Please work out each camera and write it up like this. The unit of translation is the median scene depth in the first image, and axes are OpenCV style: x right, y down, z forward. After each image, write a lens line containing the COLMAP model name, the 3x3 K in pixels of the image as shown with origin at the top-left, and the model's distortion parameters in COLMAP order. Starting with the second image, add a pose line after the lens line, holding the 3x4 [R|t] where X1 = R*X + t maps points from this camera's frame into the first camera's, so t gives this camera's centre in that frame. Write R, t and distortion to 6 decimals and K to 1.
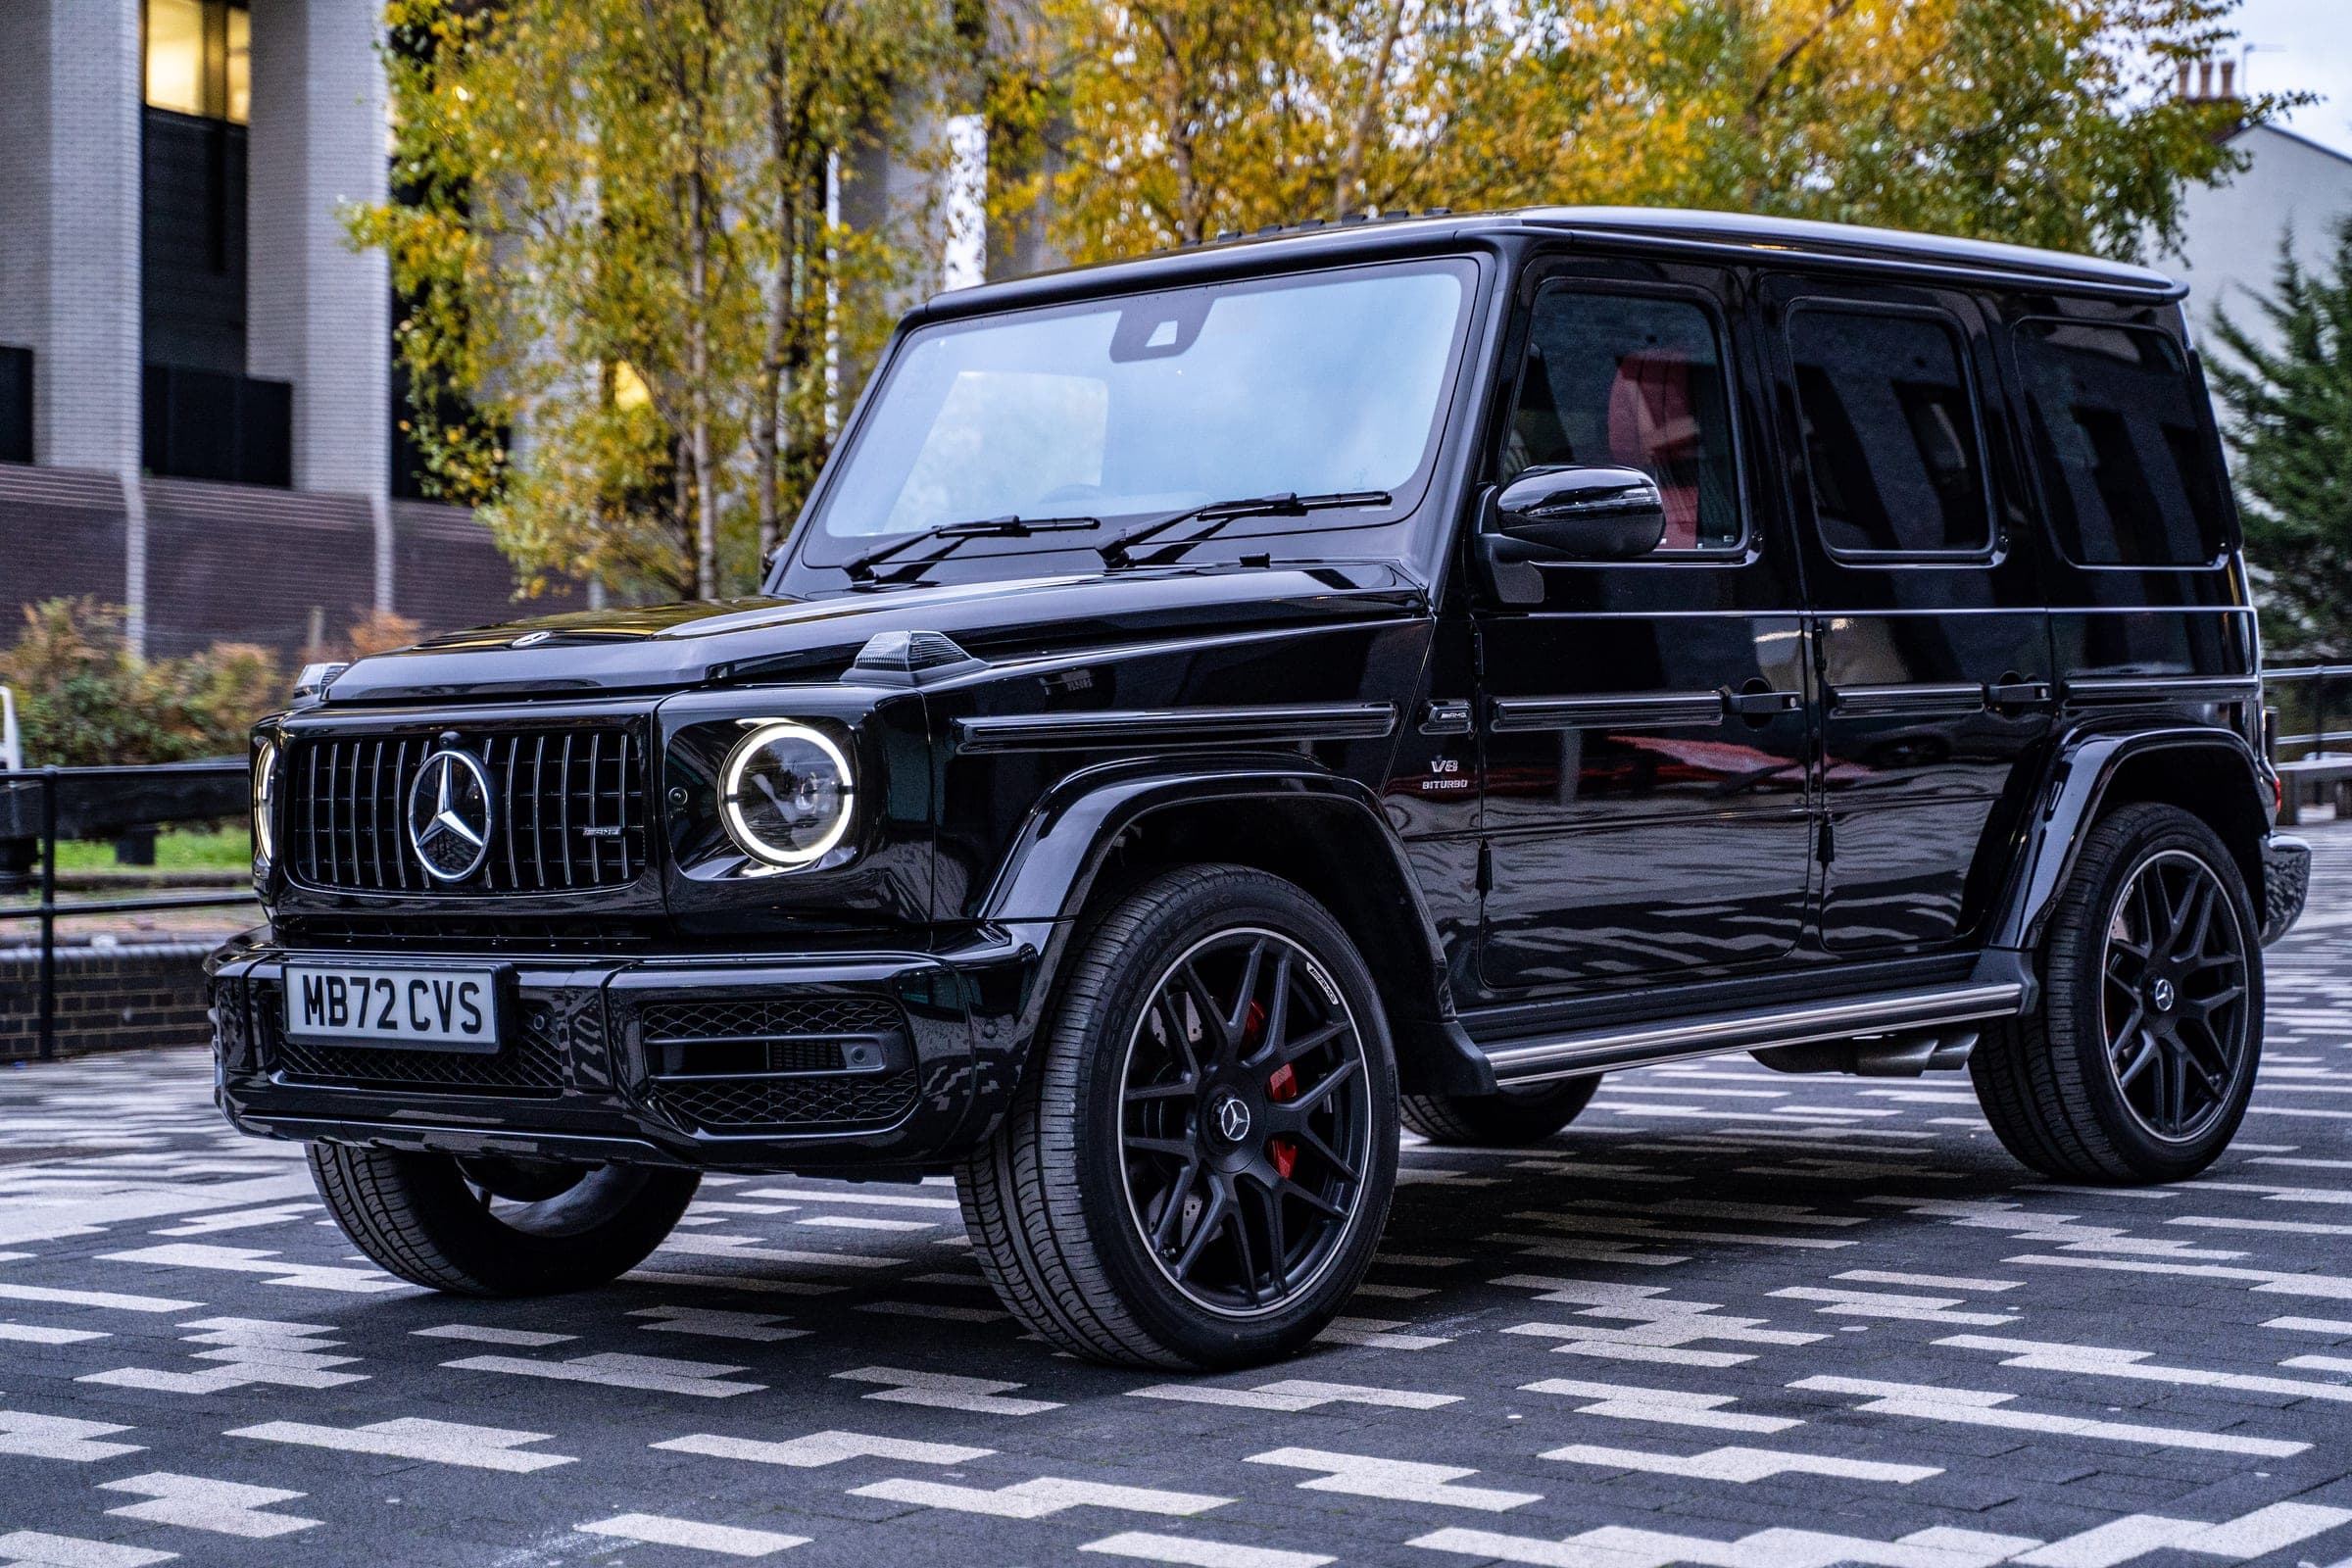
lens RADIAL K [[3836.3, 0, 1168.6], [0, 3836.3, 791.6], [0, 0, 1]] dist [0.189041, 0.000000]
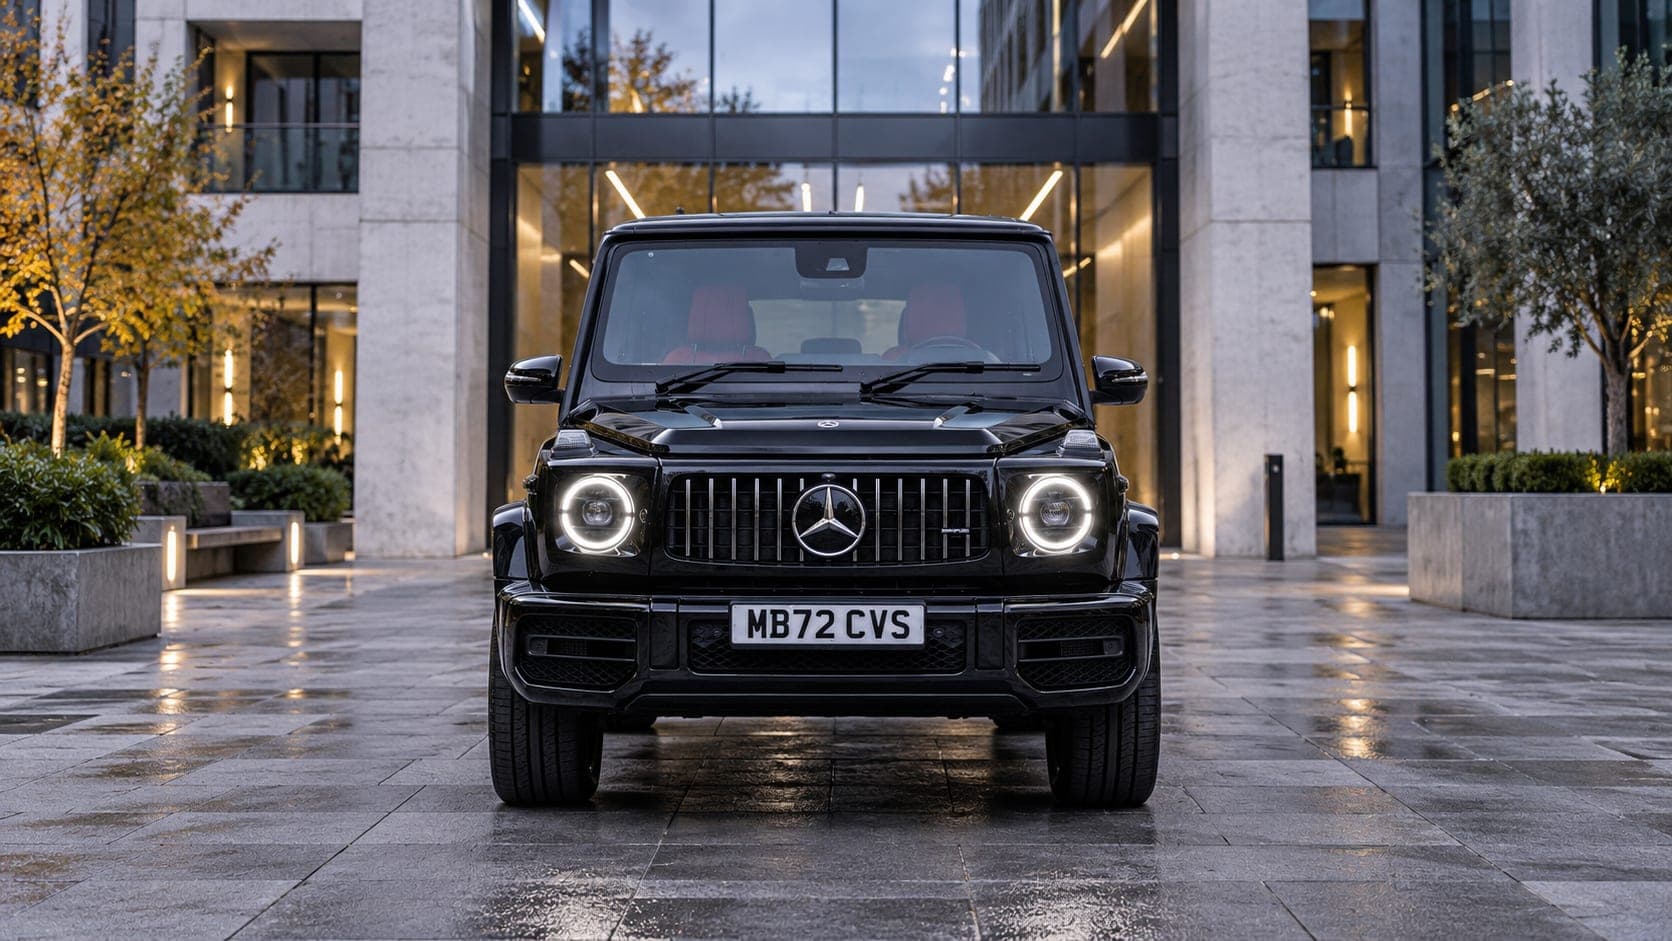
lens RADIAL K [[2879.1, 0, 837.4], [0, 2879.1, 472.7], [0, 0, 1]] dist [-0.053051, 0.000000]
pose [[0.762176, 0.036005, 0.646368, -1.043088], [-0.014703, 0.999157, -0.038319, 0.035042], [-0.647203, 0.019703, 0.762063, -0.022841]]
